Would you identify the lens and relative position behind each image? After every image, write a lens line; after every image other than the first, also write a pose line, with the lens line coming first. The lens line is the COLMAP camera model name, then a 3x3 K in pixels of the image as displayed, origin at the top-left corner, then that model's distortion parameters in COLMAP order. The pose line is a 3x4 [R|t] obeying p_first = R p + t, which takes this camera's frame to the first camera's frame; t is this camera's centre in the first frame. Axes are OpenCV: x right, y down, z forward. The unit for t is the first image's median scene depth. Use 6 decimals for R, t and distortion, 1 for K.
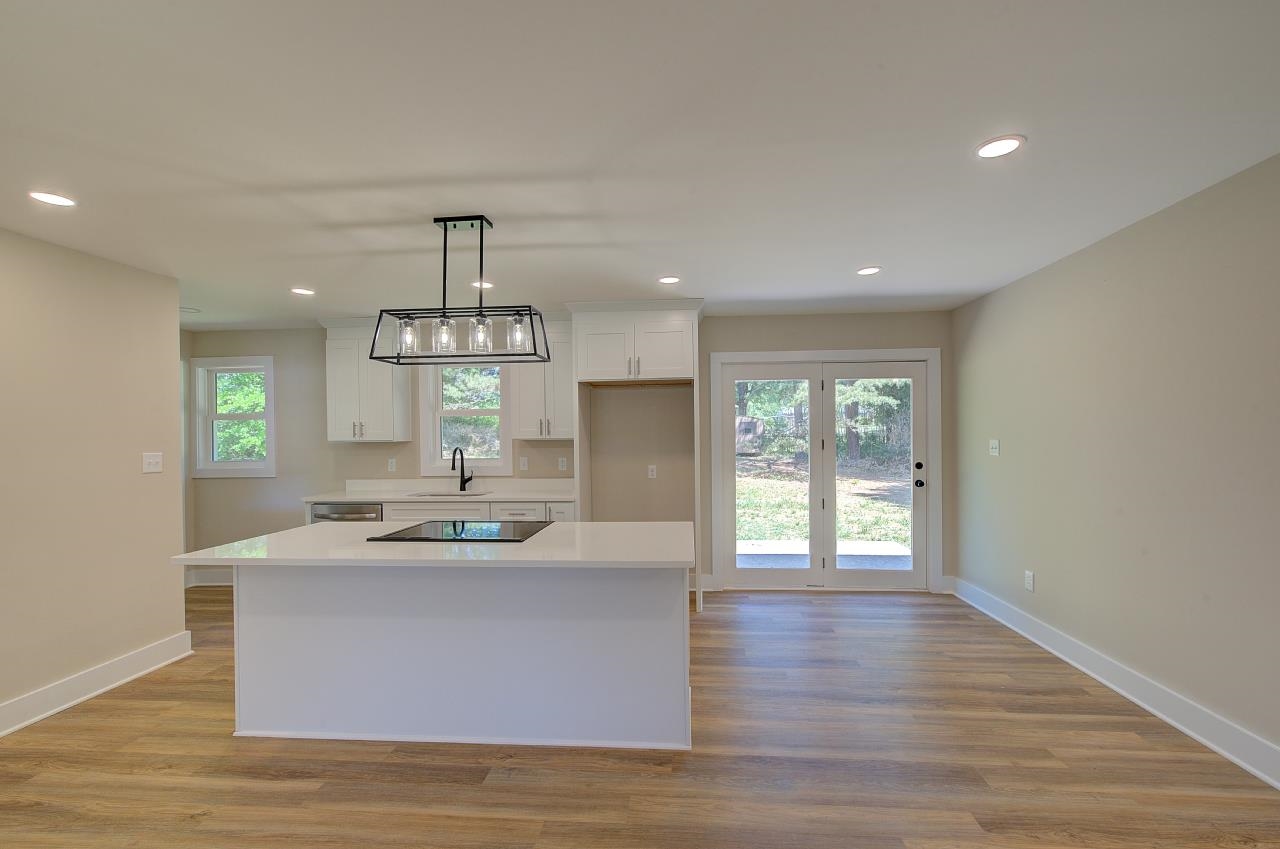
lens RADIAL K [[545.2, 0, 646.5], [0, 545.2, 437.4], [0, 0, 1]] dist [-0.001397, 0.000967]
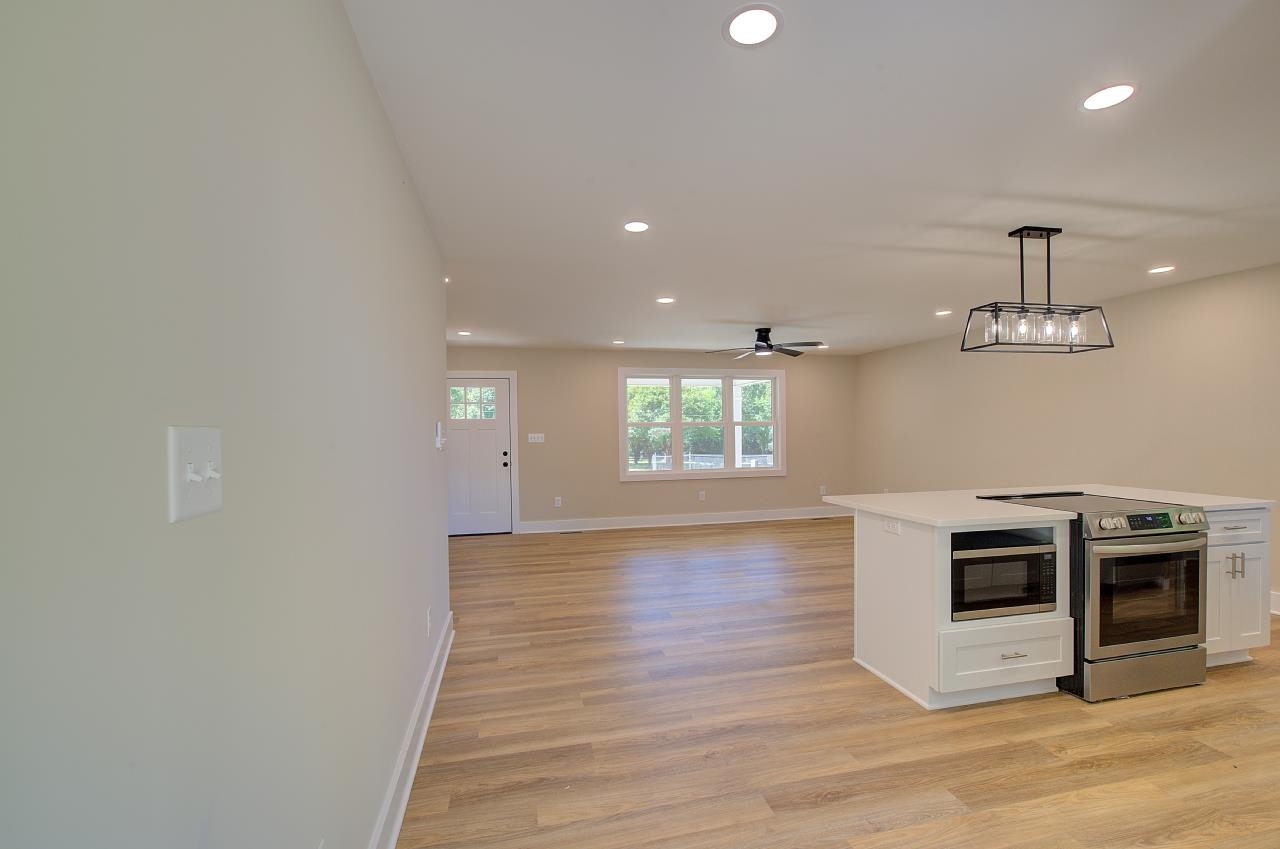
lens RADIAL K [[545.2, 0, 644.3], [0, 545.2, 430.8], [0, 0, 1]] dist [-0.001397, 0.000967]
pose [[-0.949999, 0.024193, -0.311315, 0.744132], [0.023154, 0.999707, 0.007034, 0.007808], [0.311394, -0.000526, -0.950281, 1.639281]]
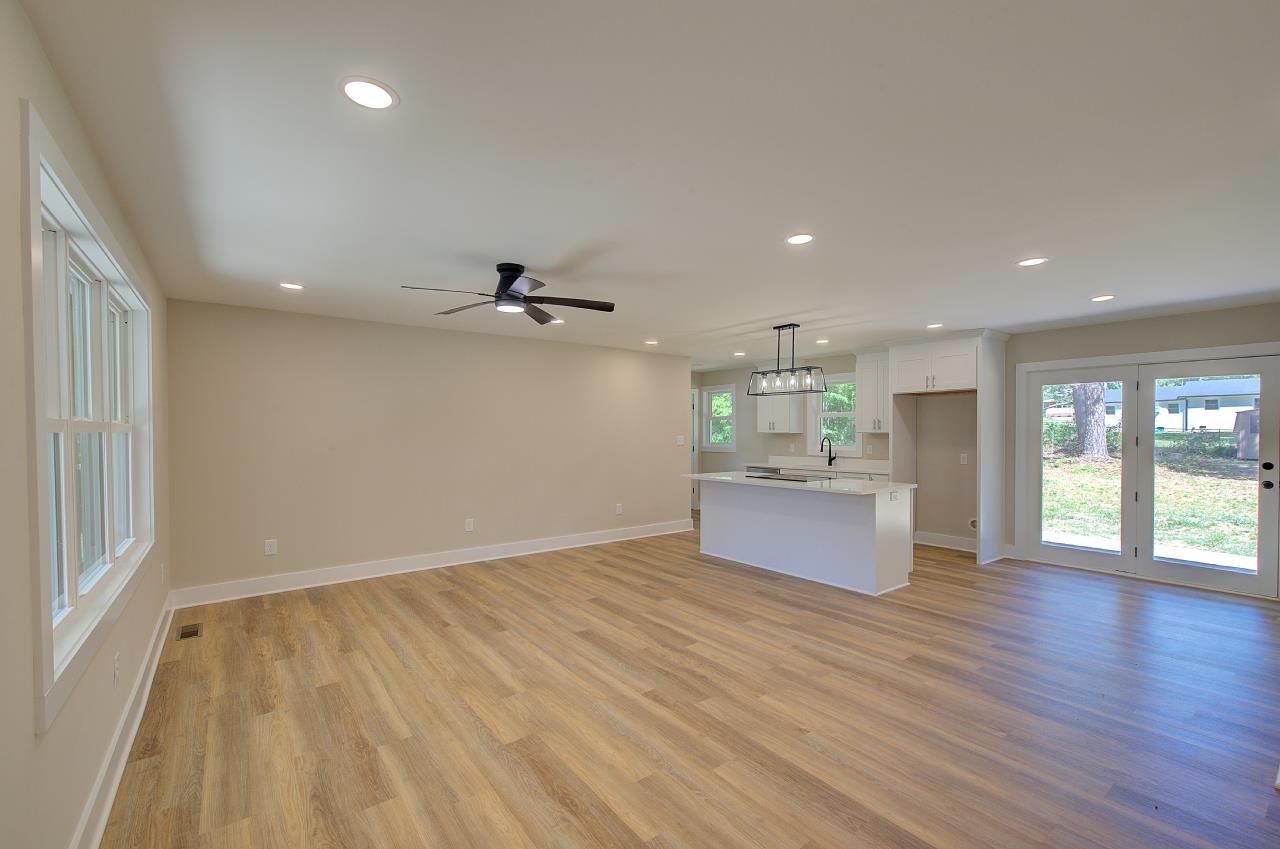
lens RADIAL K [[545.2, 0, 645.5], [0, 545.2, 437.6], [0, 0, 1]] dist [-0.001397, 0.000967]
pose [[0.670469, 0.019664, -0.741677, 0.744560], [-0.010298, 0.999799, 0.017197, -0.004386], [0.741866, -0.003892, 0.670536, -0.689502]]
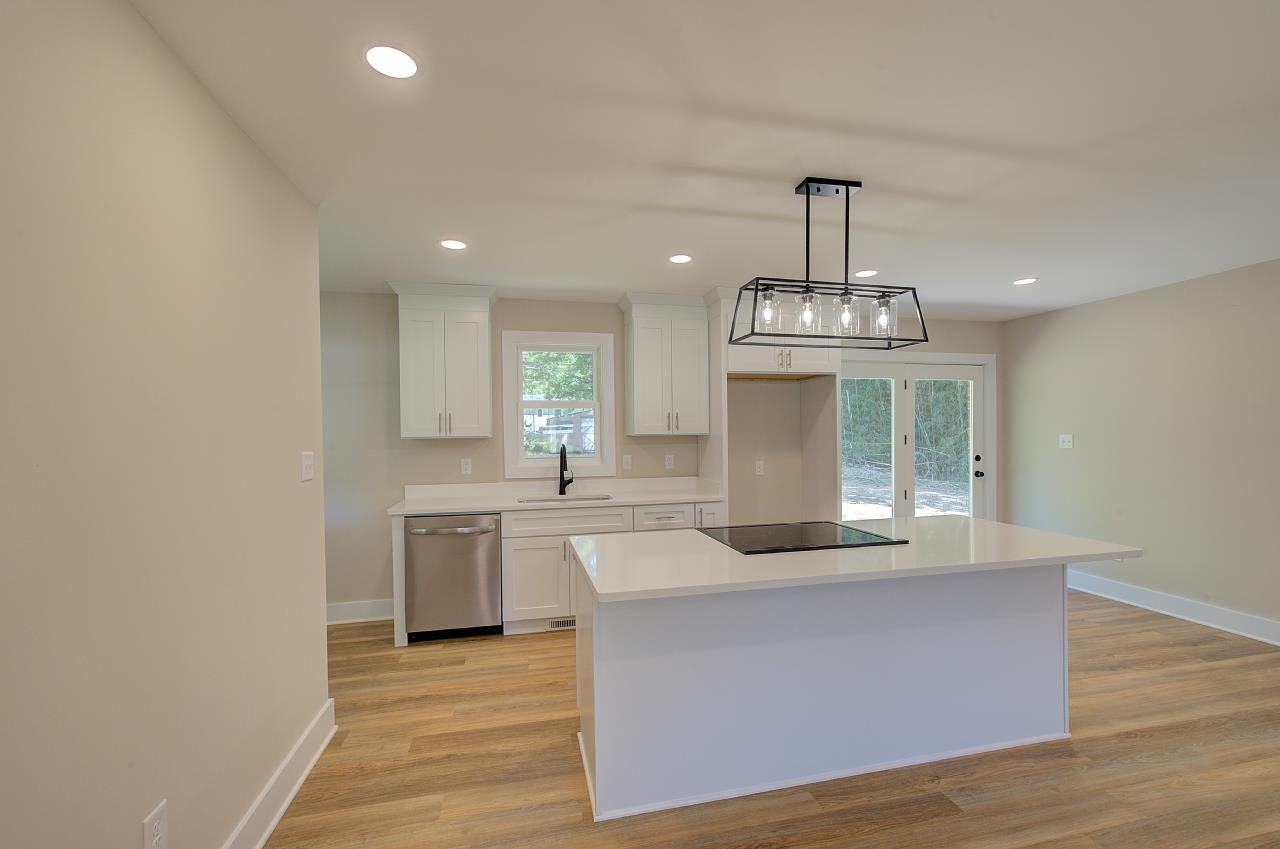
lens RADIAL K [[545.2, 0, 646.2], [0, 545.2, 439.5], [0, 0, 1]] dist [-0.001397, 0.000967]
pose [[0.951672, -0.002527, 0.307107, -0.778880], [0.000486, 0.999977, 0.006721, 0.007692], [-0.307117, -0.006247, 0.951651, 0.218280]]
